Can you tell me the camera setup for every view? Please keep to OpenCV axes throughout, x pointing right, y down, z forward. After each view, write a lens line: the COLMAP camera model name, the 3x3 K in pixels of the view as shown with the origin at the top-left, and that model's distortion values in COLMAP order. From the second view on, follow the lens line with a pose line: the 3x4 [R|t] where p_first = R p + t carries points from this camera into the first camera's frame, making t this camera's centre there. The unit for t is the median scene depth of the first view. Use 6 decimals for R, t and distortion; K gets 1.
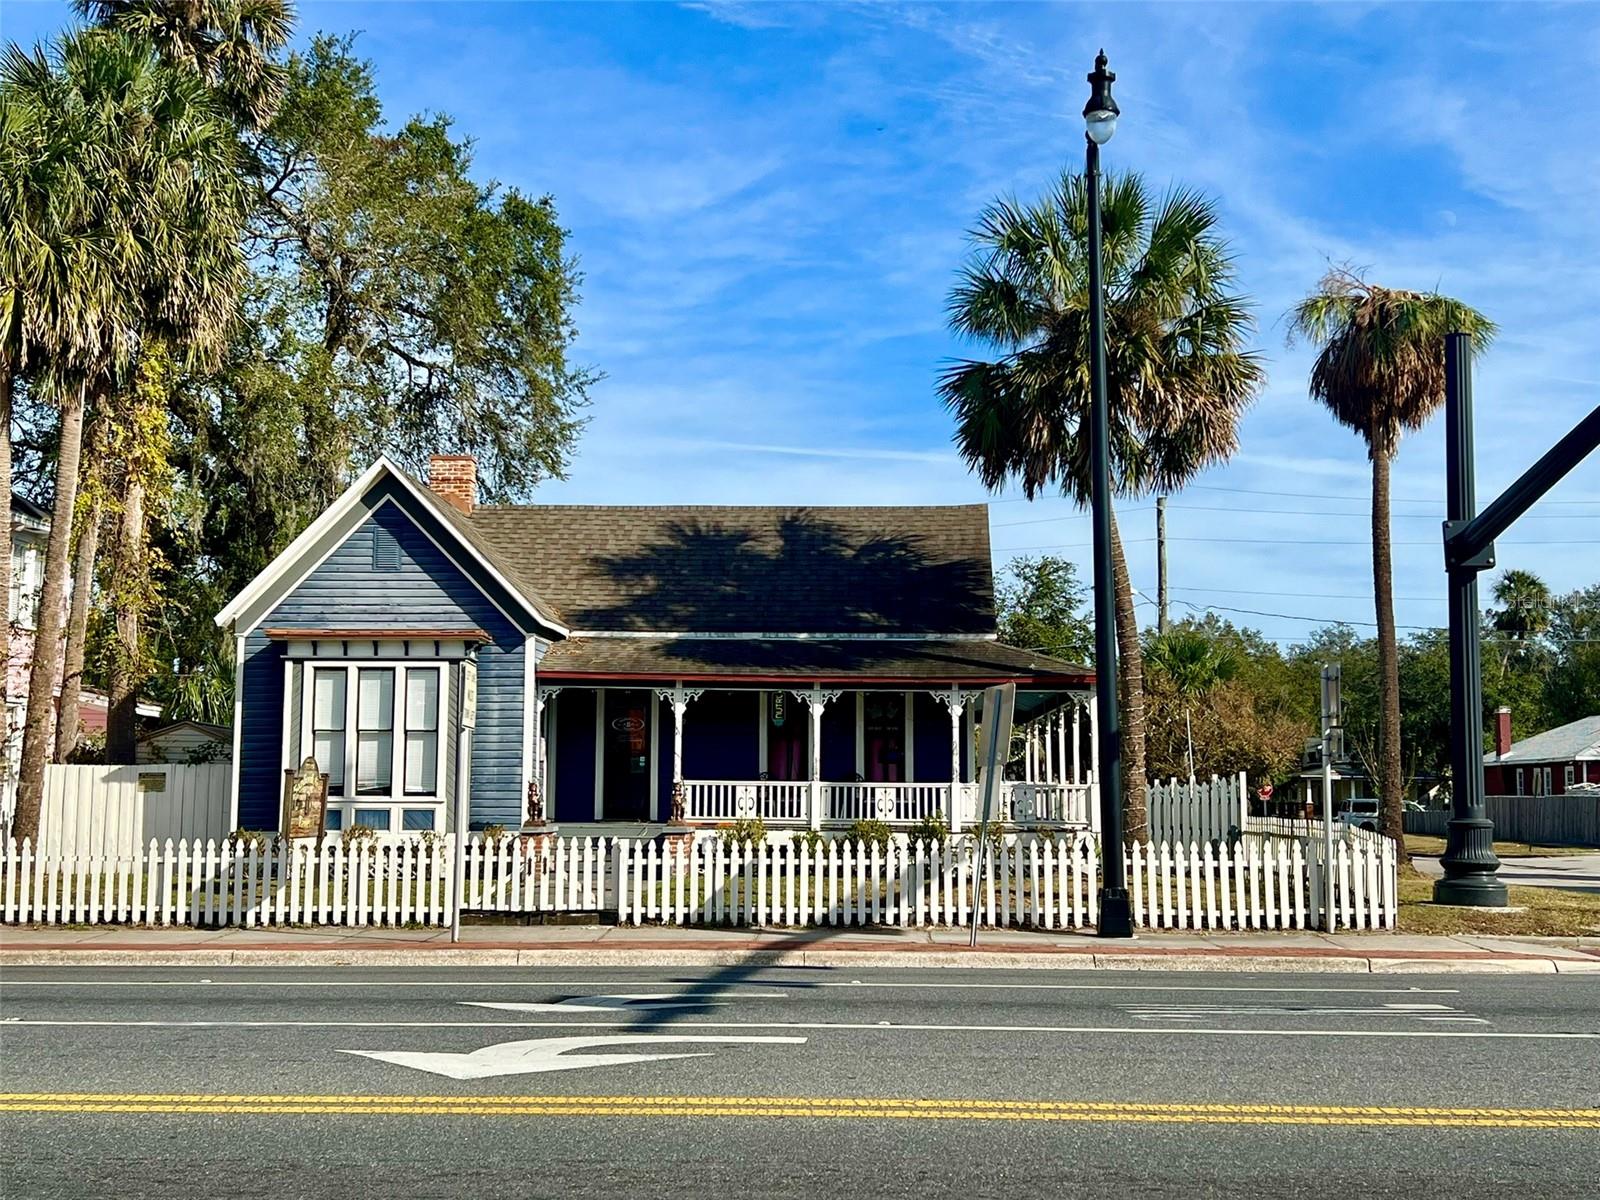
lens RADIAL K [[1892.1, 0, 805.6], [0, 1892.1, 596.7], [0, 0, 1]] dist [0.142782, 0.000000]
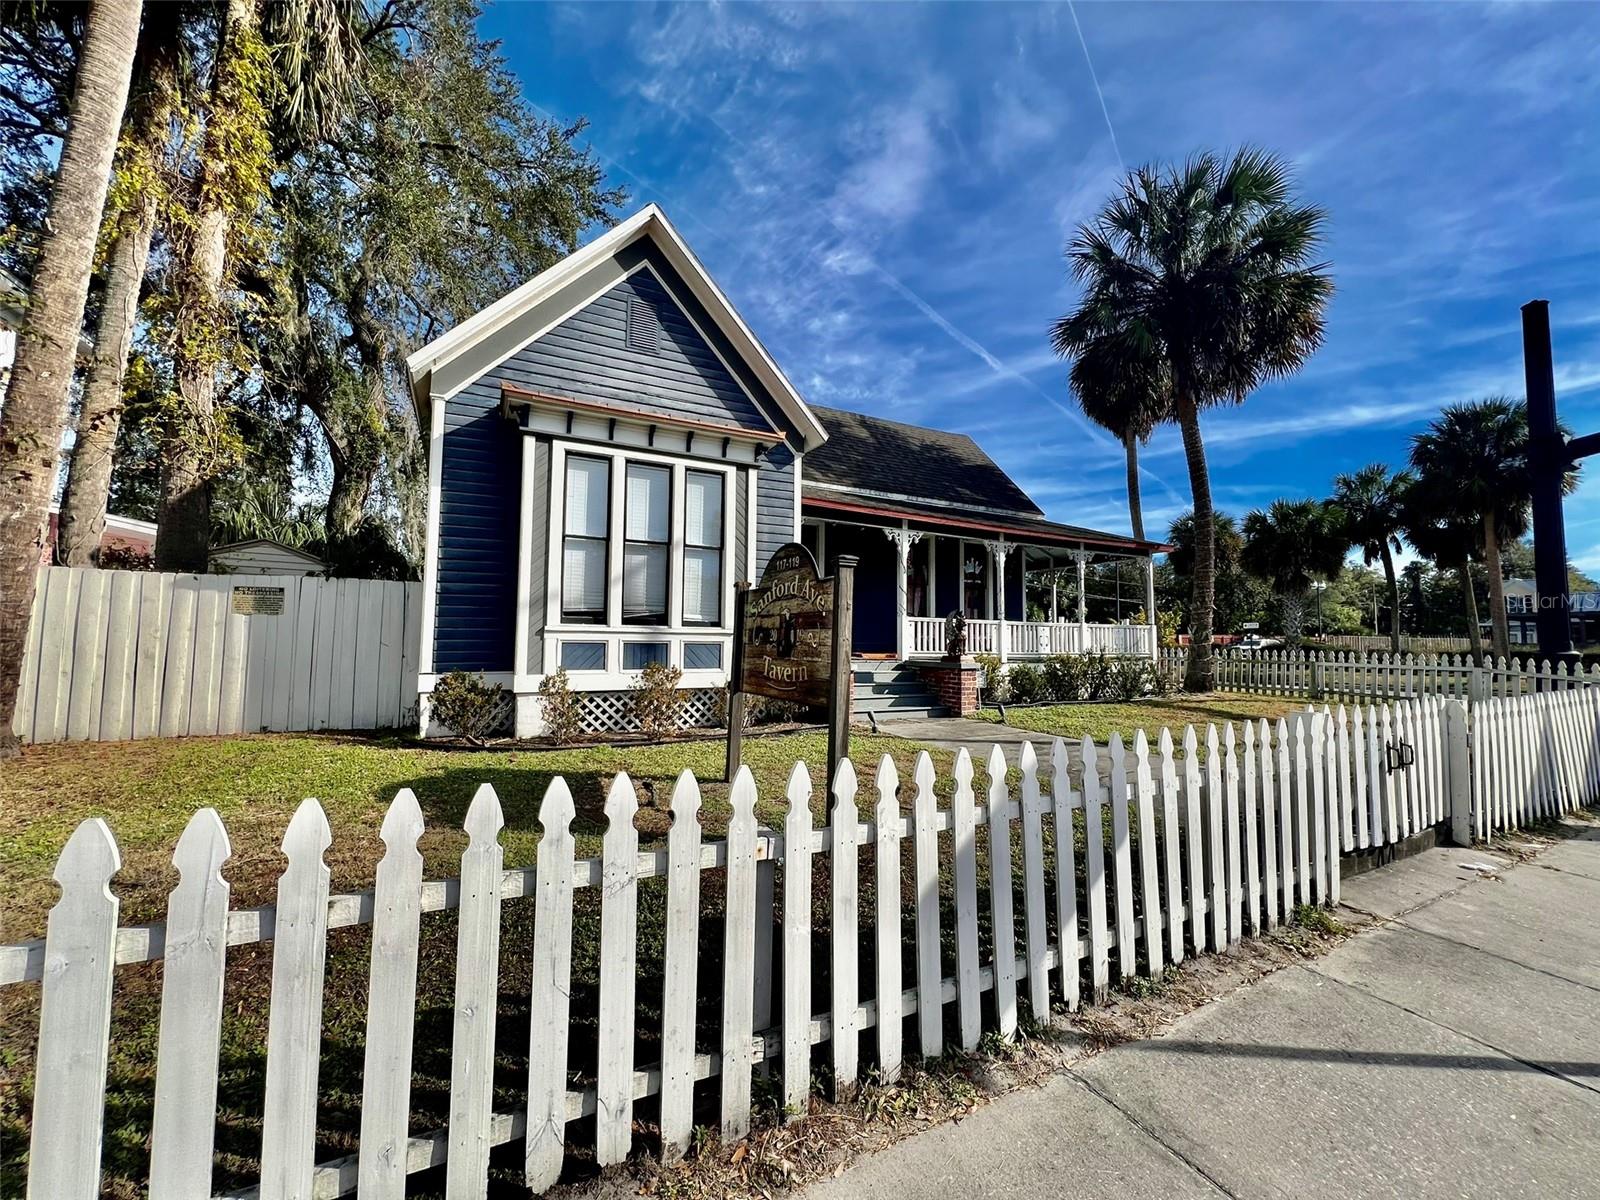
lens RADIAL K [[647.6, 0, 829.9], [0, 647.6, 591.3], [0, 0, 1]] dist [0.004191, 0.000917]
pose [[0.866602, 0.038839, 0.497486, -0.286874], [-0.056189, 0.998221, 0.019947, 0.079366], [-0.495826, -0.045240, 0.867243, 0.718837]]
